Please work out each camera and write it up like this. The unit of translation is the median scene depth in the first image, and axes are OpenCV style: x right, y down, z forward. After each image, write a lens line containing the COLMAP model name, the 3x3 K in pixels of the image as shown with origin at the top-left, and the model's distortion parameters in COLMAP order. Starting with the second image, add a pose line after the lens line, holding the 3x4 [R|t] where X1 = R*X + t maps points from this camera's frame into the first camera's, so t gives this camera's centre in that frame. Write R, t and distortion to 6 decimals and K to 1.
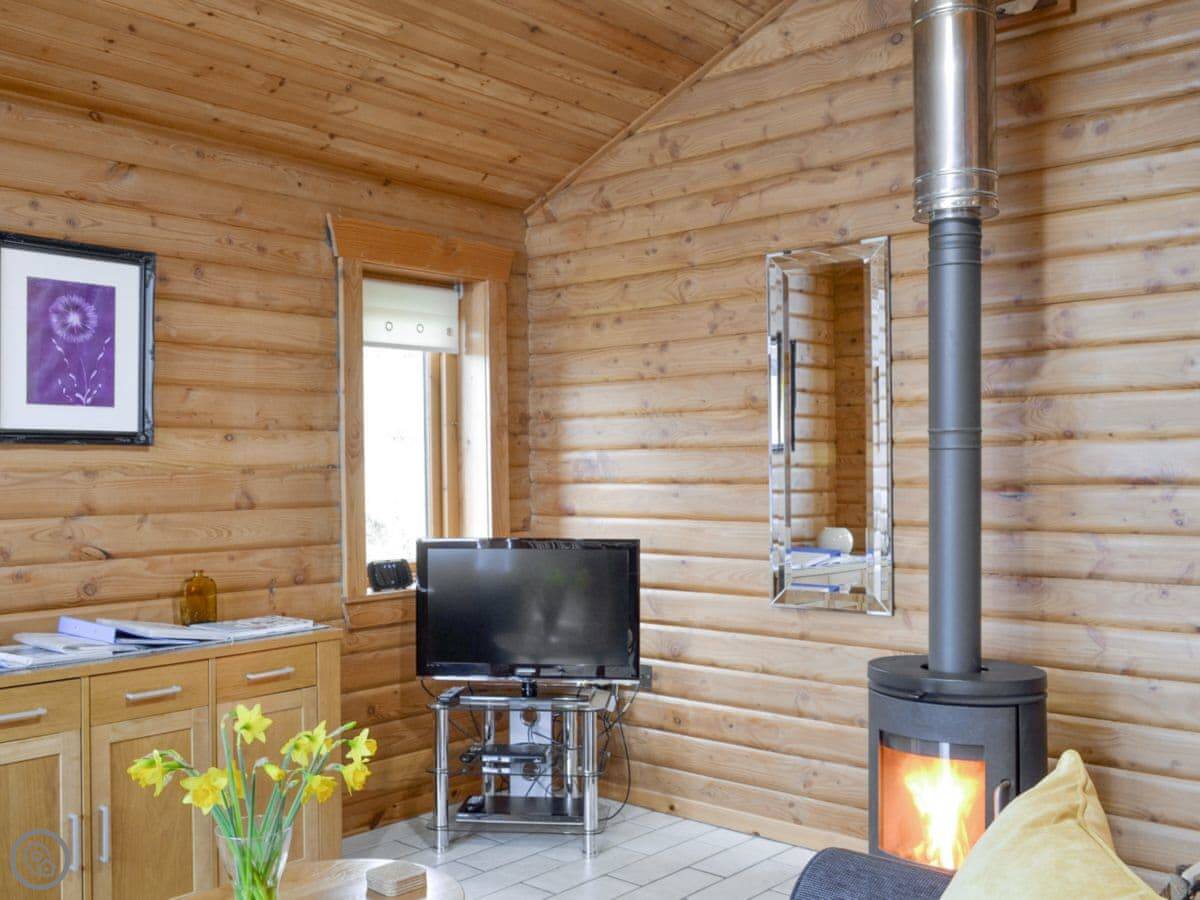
lens RADIAL K [[1208.9, 0, 599.0], [0, 1208.9, 427.2], [0, 0, 1]] dist [-0.012572, -0.012033]
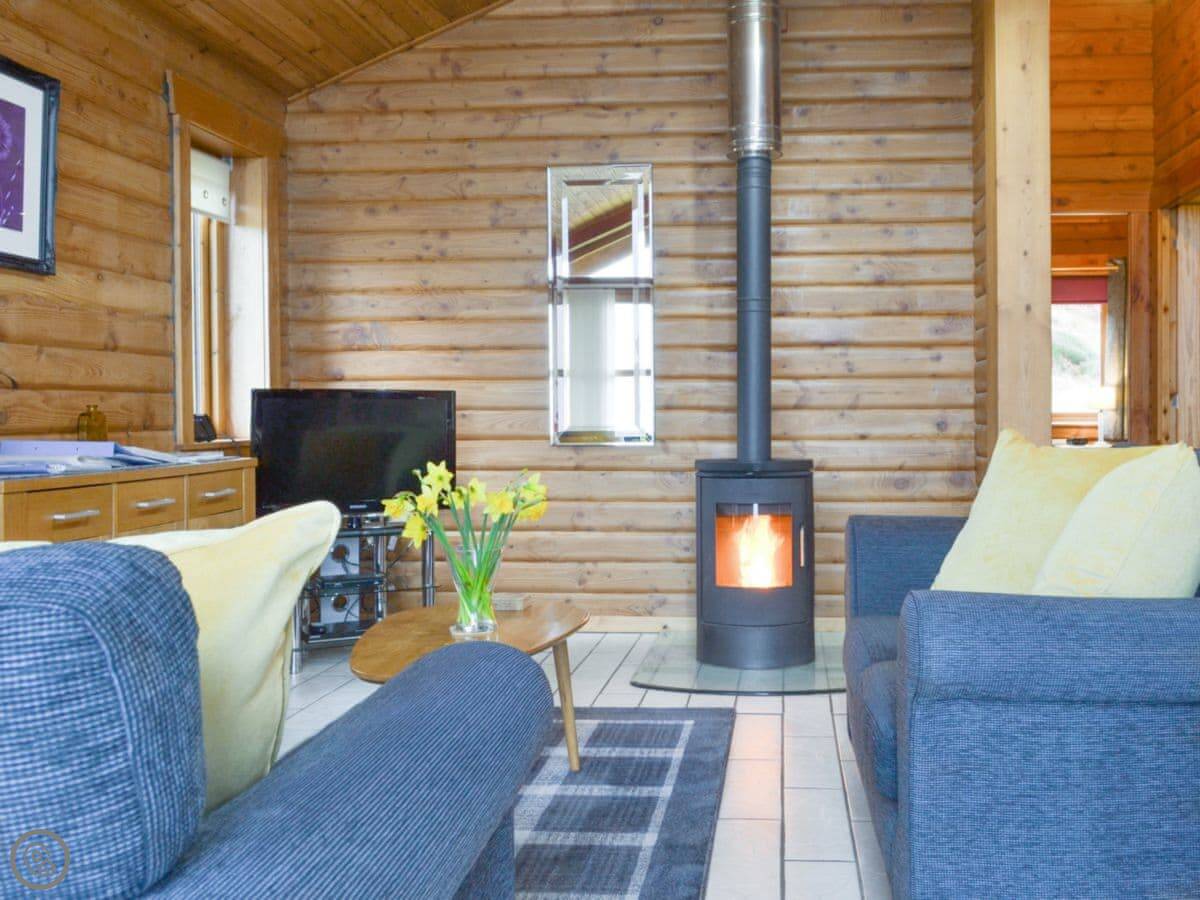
lens RADIAL K [[1476.2, 0, 601.2], [0, 1476.2, 412.9], [0, 0, 1]] dist [-0.042029, 0.035328]
pose [[0.753762, 0.027791, 0.656560, -0.782549], [-0.013777, 0.999554, -0.026492, 0.145906], [-0.657003, 0.010924, 0.753809, -0.179781]]
